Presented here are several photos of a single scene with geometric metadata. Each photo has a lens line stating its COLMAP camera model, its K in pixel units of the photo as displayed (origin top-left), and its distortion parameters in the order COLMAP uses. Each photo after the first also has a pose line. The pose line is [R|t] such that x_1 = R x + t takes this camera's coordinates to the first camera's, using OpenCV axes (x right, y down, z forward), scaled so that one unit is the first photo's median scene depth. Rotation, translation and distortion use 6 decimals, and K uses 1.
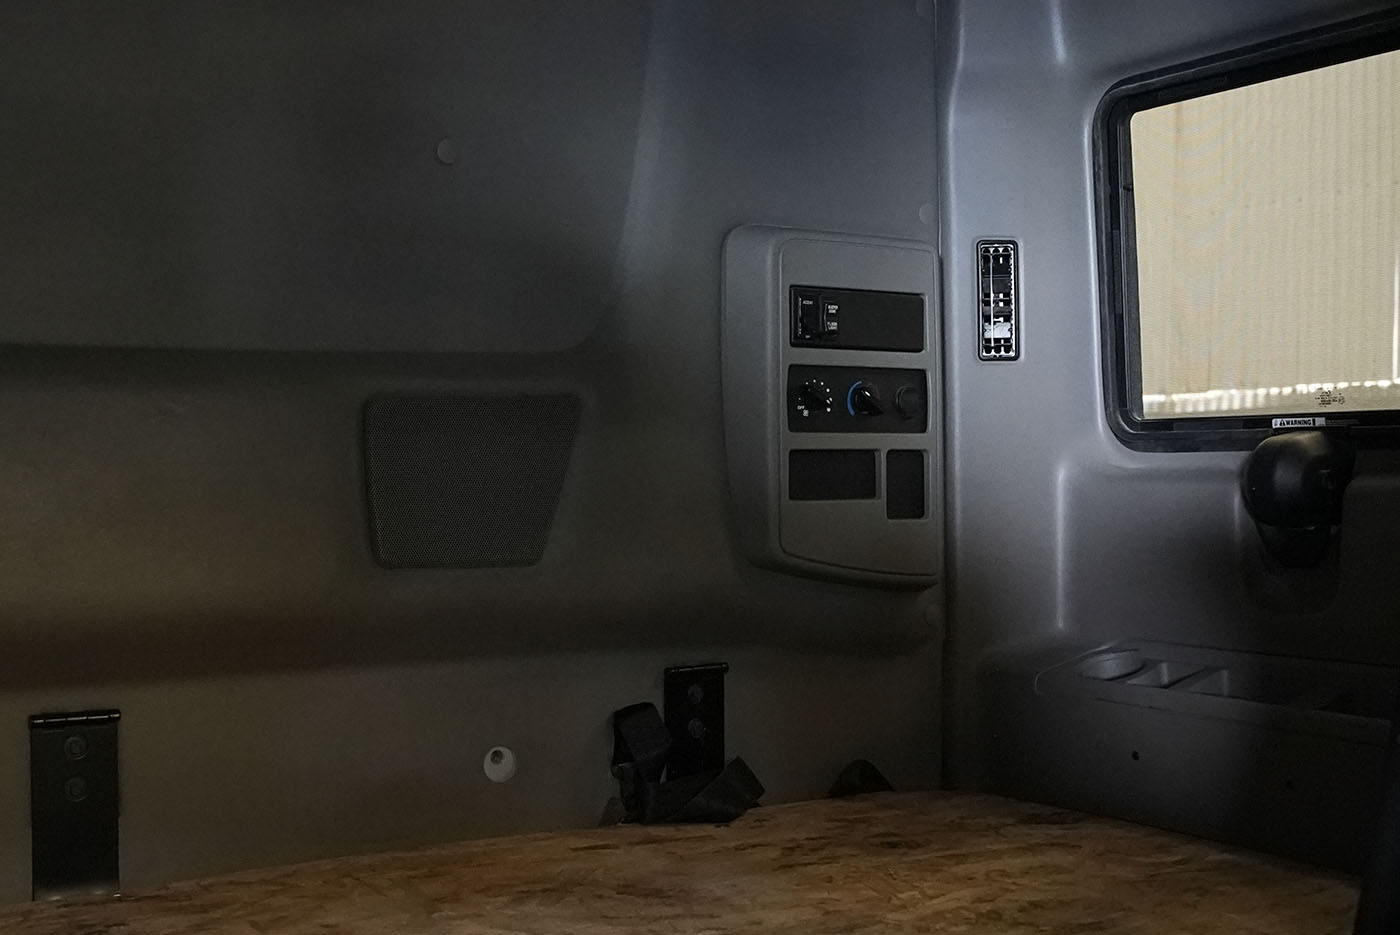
lens RADIAL K [[1725.5, 0, 700.0], [0, 1725.5, 467.5], [0, 0, 1]] dist [-0.024379, -0.007697]
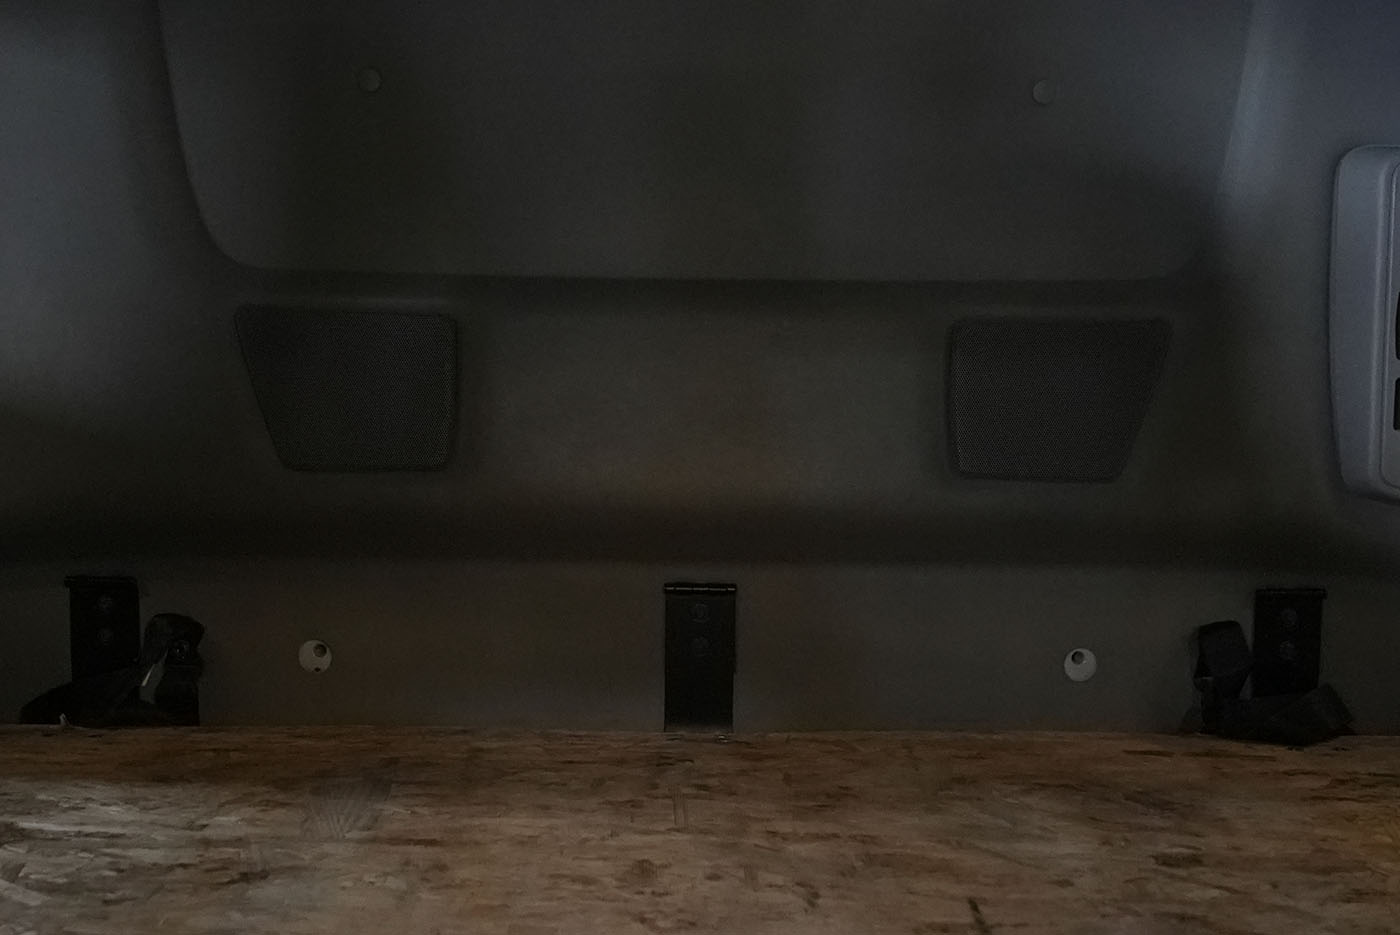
lens RADIAL K [[1475.0, 0, 700.0], [0, 1475.0, 467.5], [0, 0, 1]] dist [-0.133763, 0.138212]
pose [[0.845738, 0.045198, -0.531681, 0.165145], [-0.016447, 0.998141, 0.058690, -0.000409], [0.533346, -0.040892, 0.844908, 0.110314]]
